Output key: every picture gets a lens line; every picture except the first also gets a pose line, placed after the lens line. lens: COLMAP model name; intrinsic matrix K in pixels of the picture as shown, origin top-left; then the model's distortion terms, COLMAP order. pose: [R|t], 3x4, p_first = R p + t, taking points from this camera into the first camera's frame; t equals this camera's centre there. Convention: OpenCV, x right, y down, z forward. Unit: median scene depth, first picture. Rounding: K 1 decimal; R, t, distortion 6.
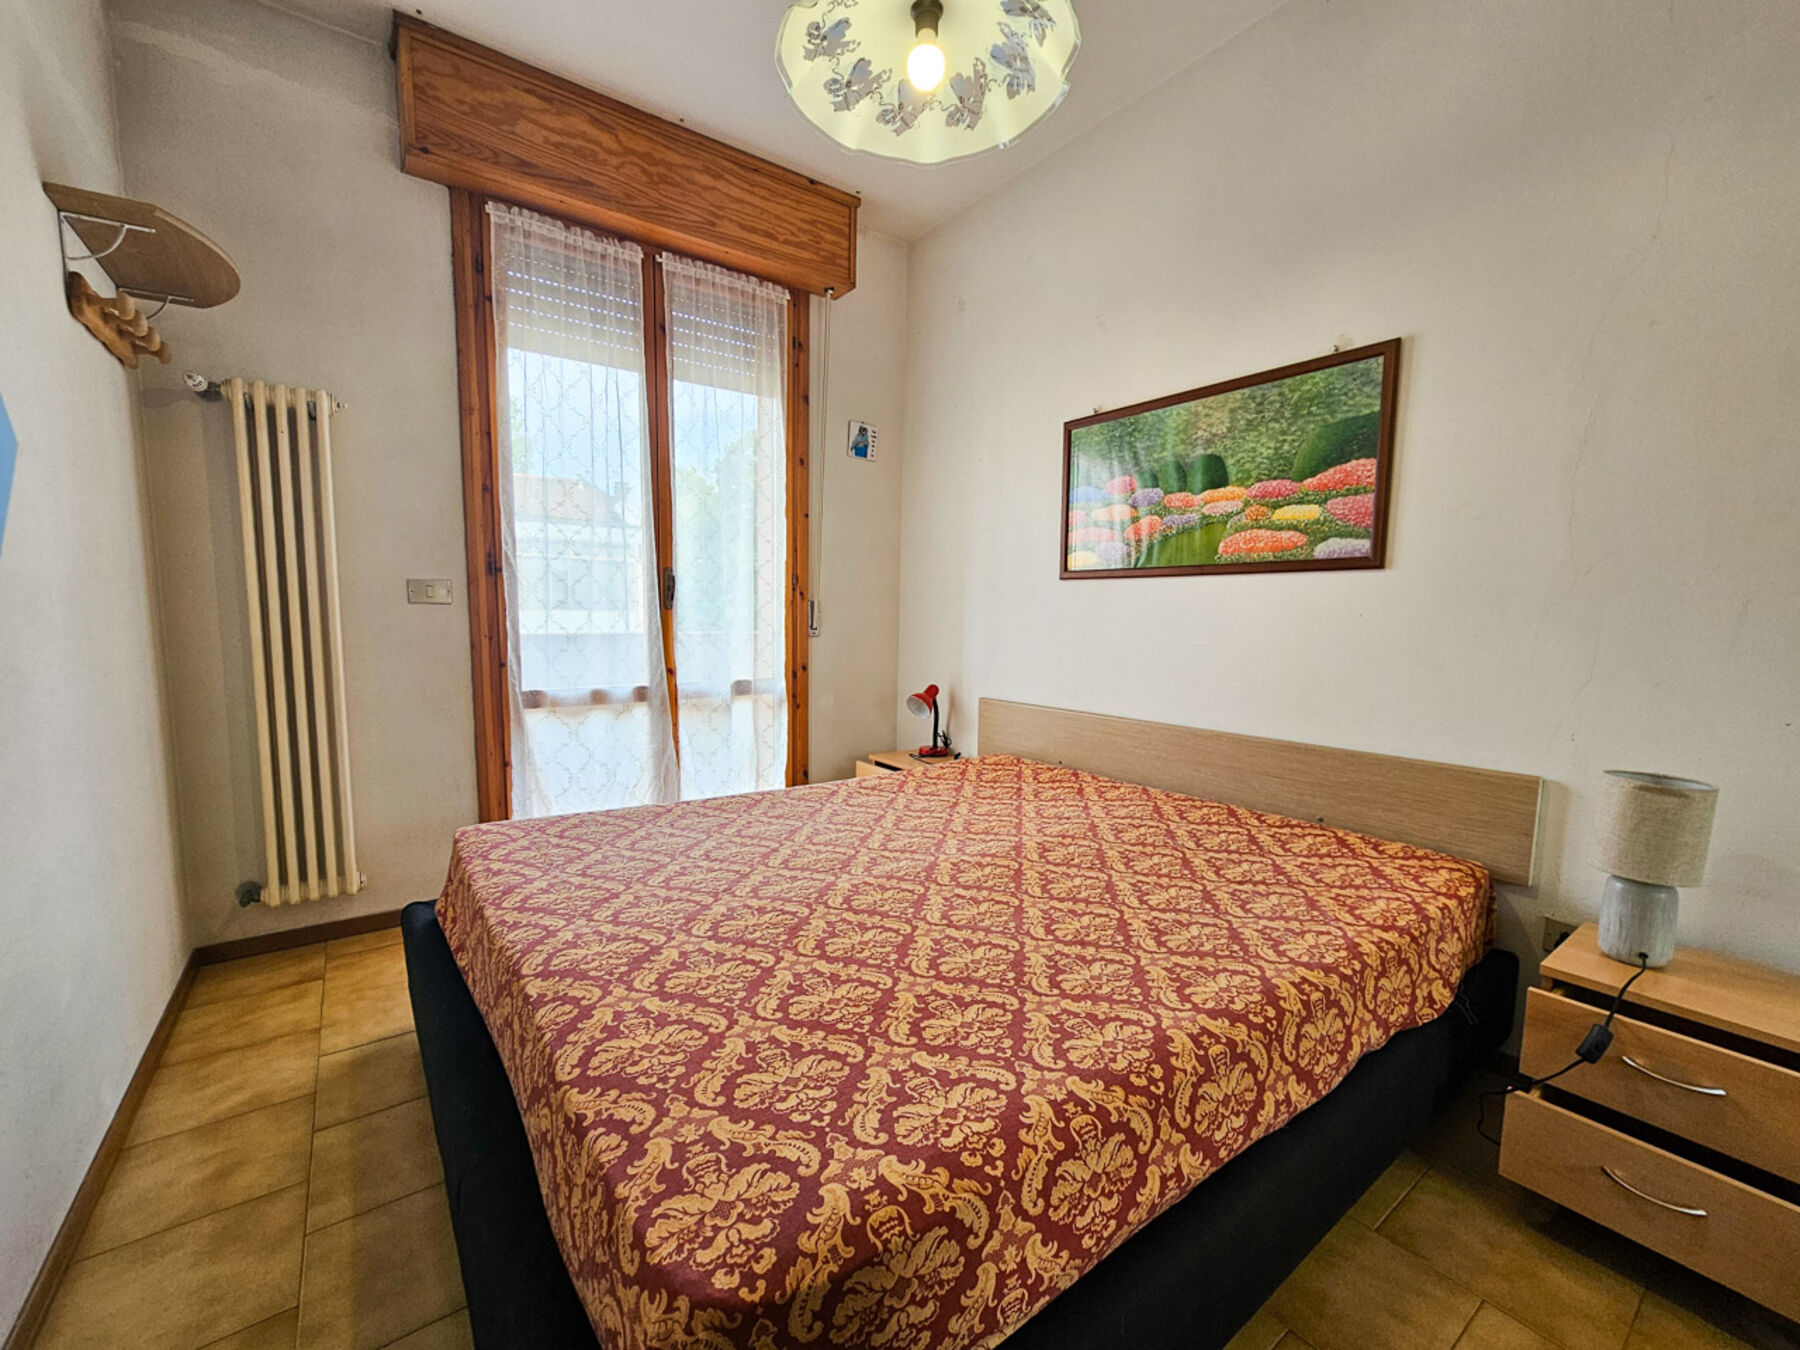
lens RADIAL K [[725.1, 0, 899.1], [0, 725.1, 714.3], [0, 0, 1]] dist [-0.000915, -0.026775]
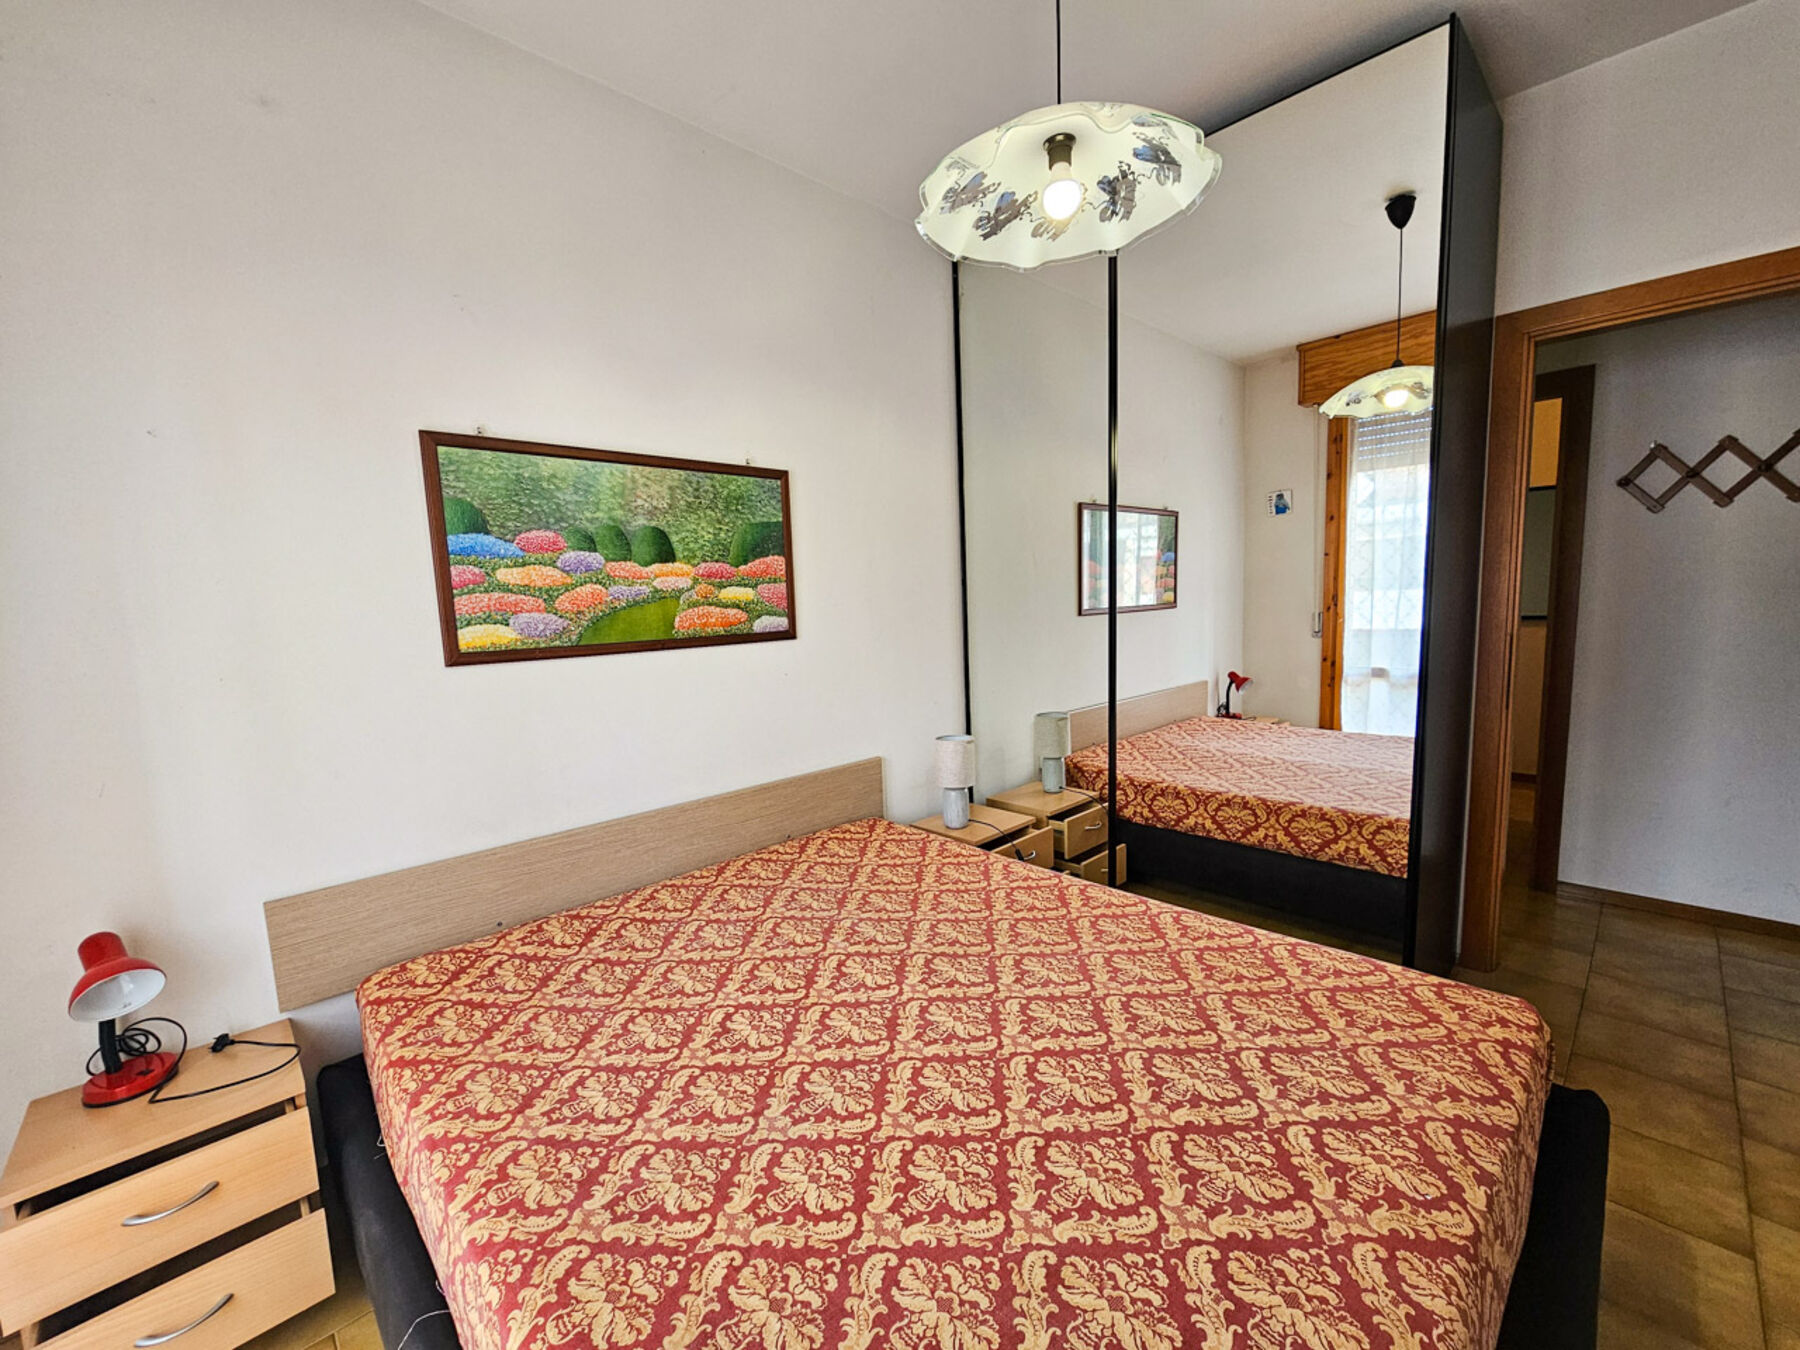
lens RADIAL K [[737.1, 0, 895.1], [0, 737.1, 685.9], [0, 0, 1]] dist [0.000430, -0.003197]
pose [[-0.131891, -0.127909, 0.982977, -0.655459], [0.166246, 0.974740, 0.149144, -0.266753], [-0.977224, 0.183087, -0.107295, 0.900324]]
